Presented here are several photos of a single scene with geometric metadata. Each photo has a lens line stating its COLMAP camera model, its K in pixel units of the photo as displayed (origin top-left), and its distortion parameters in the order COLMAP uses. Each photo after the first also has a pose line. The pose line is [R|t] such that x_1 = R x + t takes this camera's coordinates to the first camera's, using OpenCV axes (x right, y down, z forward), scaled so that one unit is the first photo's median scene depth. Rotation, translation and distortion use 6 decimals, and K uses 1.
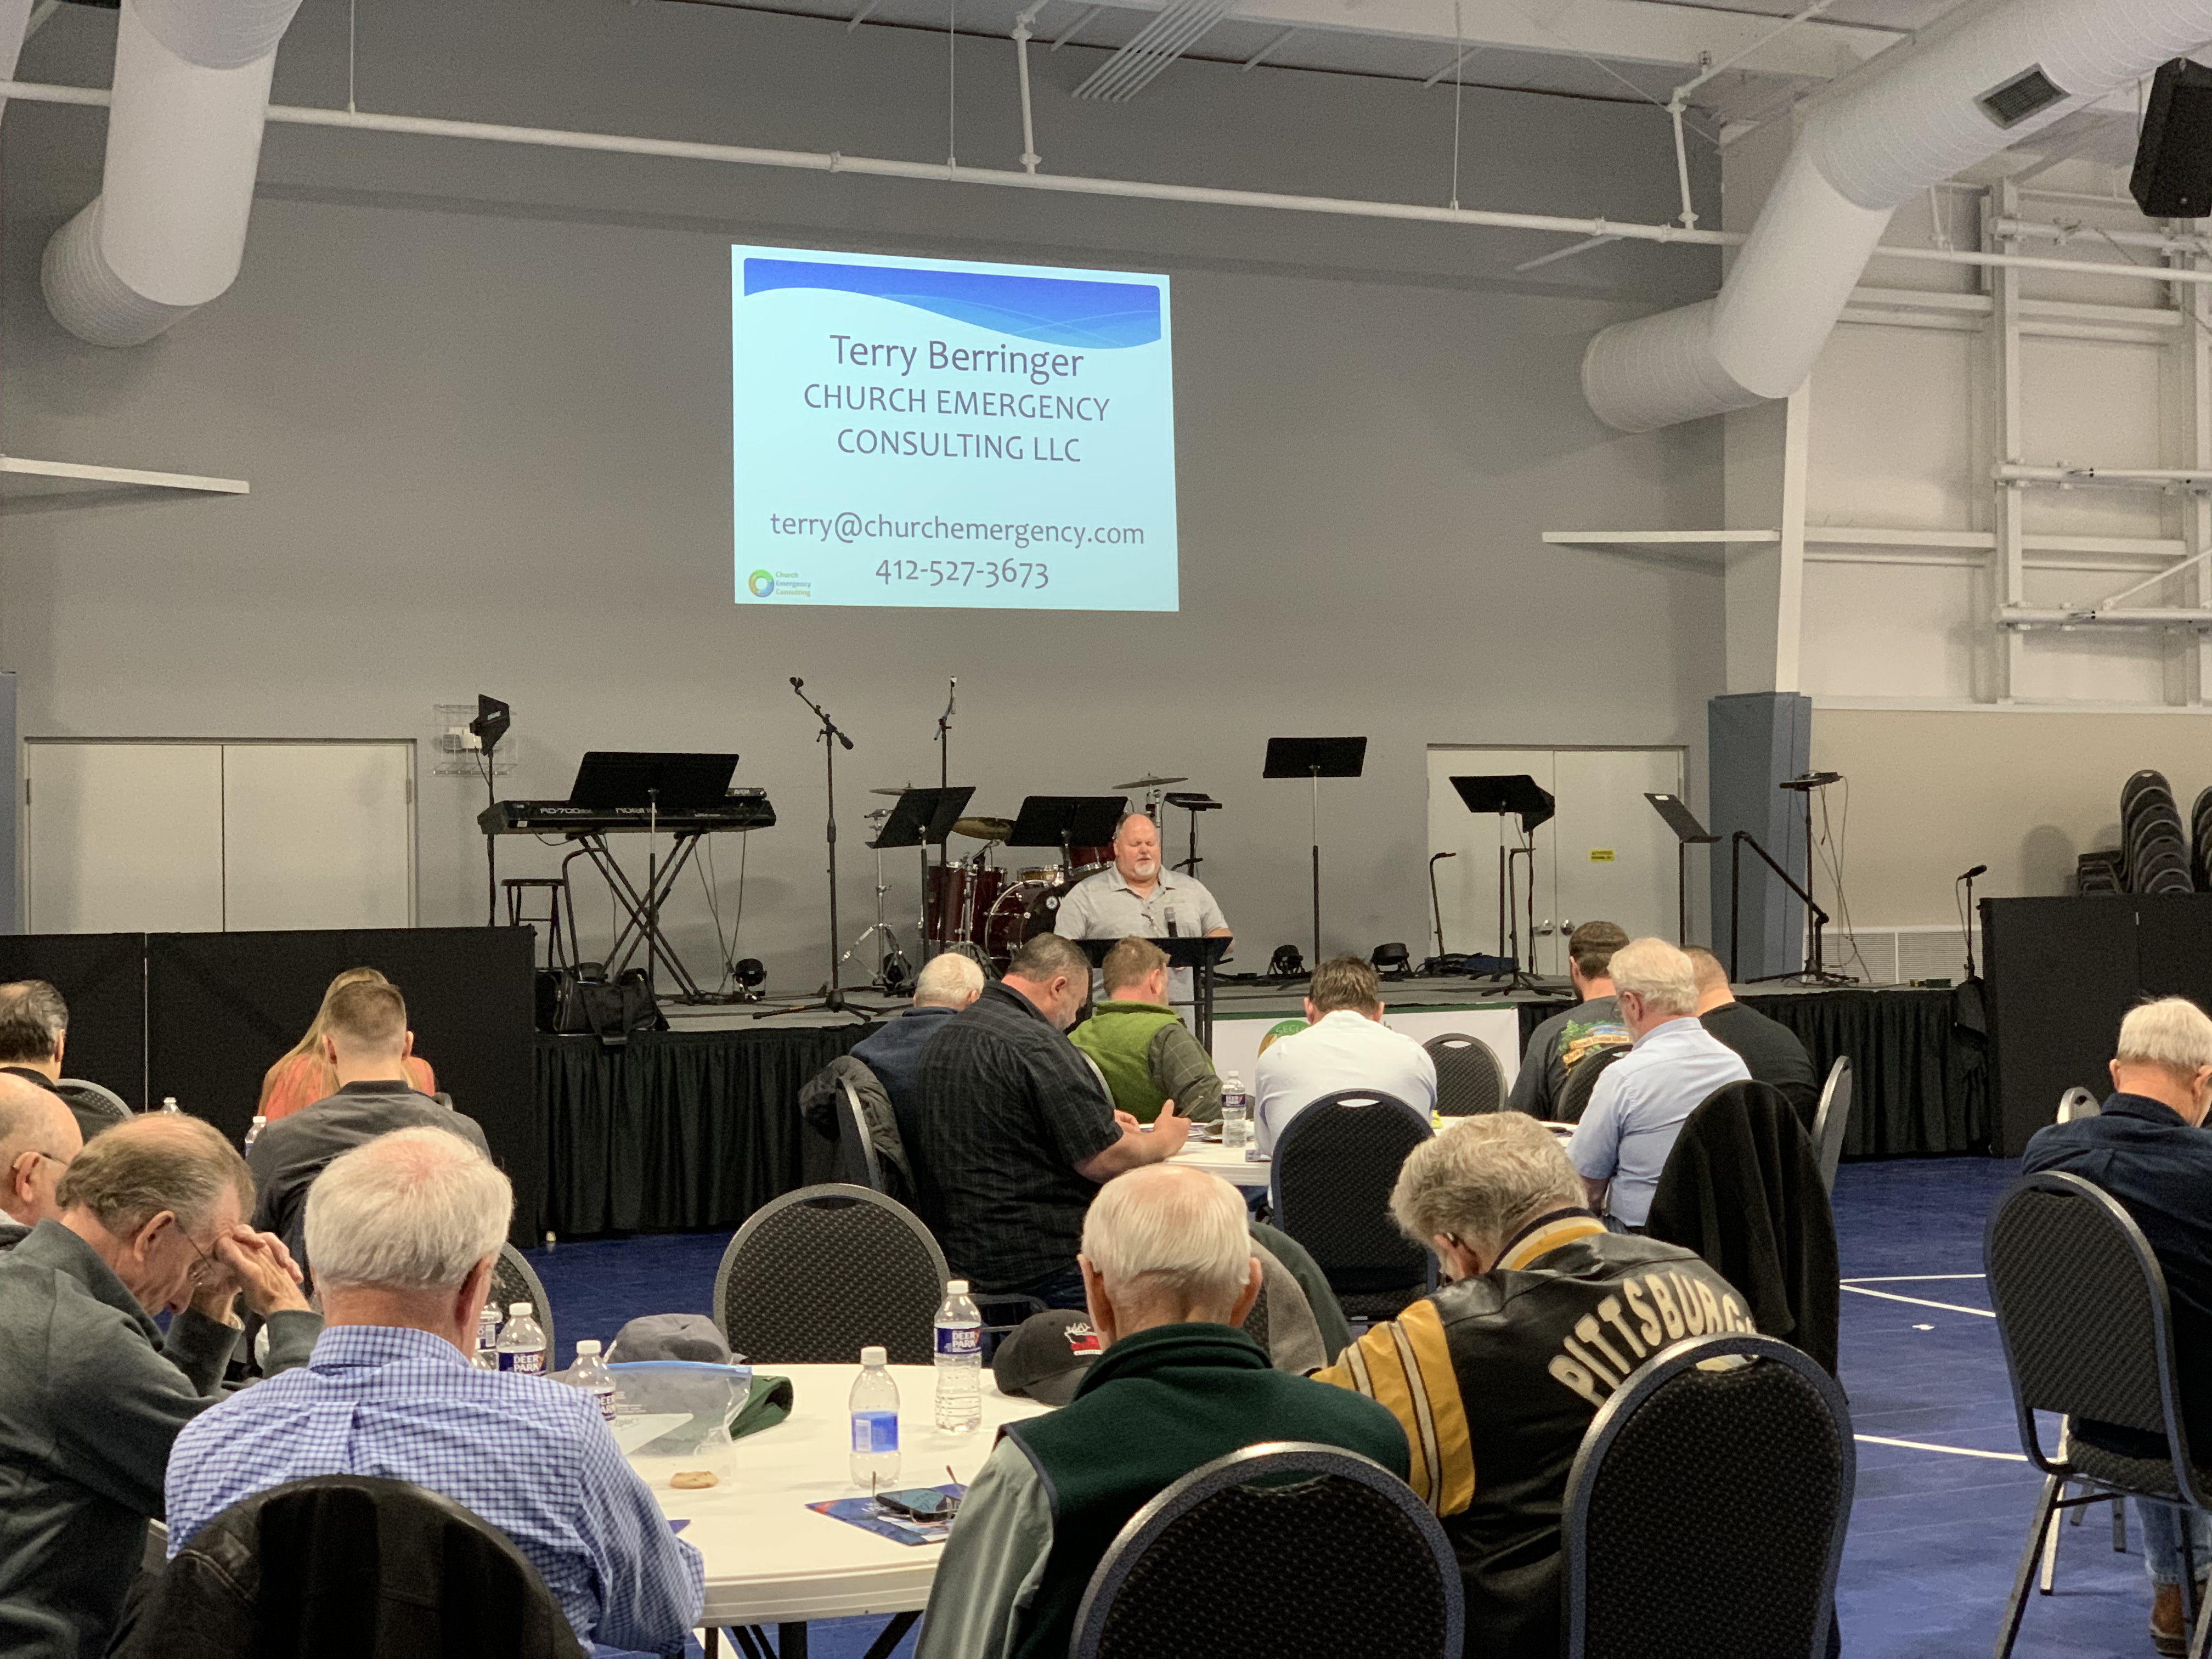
lens RADIAL K [[3297.0, 0, 1111.2], [0, 3297.0, 806.1], [0, 0, 1]] dist [0.101156, 0.000000]
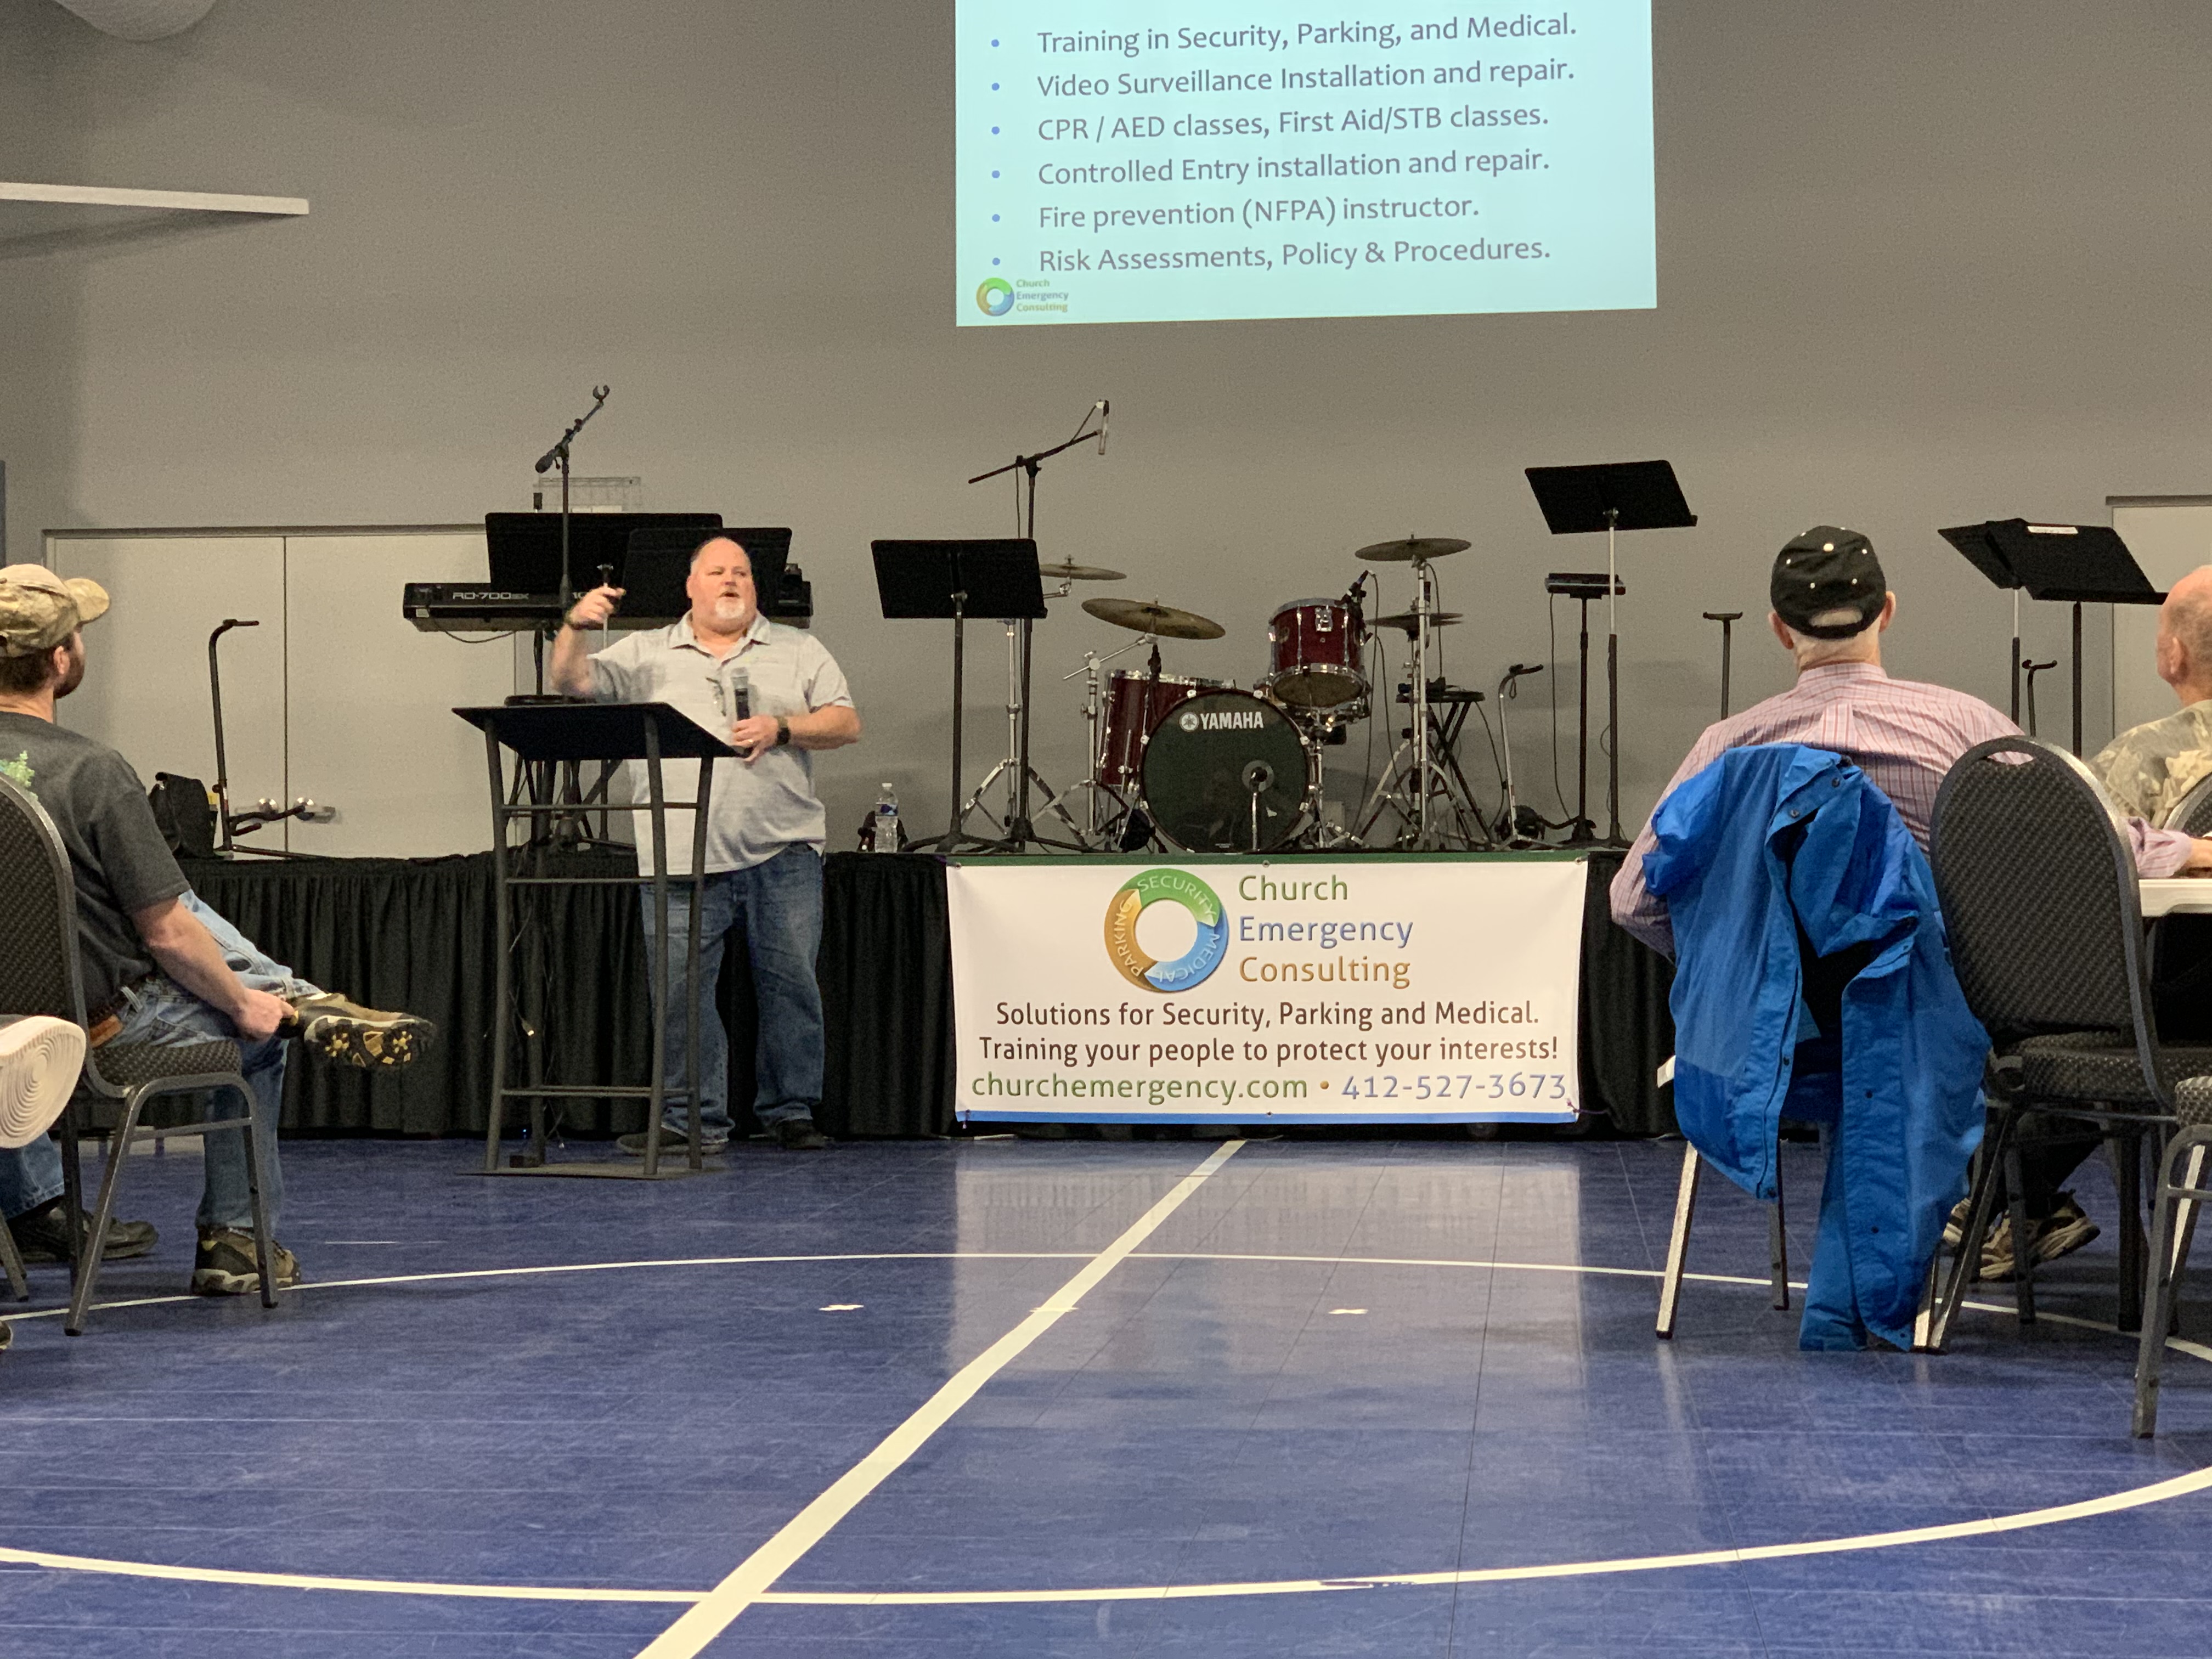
lens RADIAL K [[4041.7, 0, 1119.2], [0, 4041.7, 795.8], [0, 0, 1]] dist [0.099555, 0.000000]
pose [[0.860077, -0.004954, -0.510140, 0.390488], [0.005483, 0.999985, -0.000466, 0.044432], [0.510134, -0.002396, 0.860092, 0.274771]]
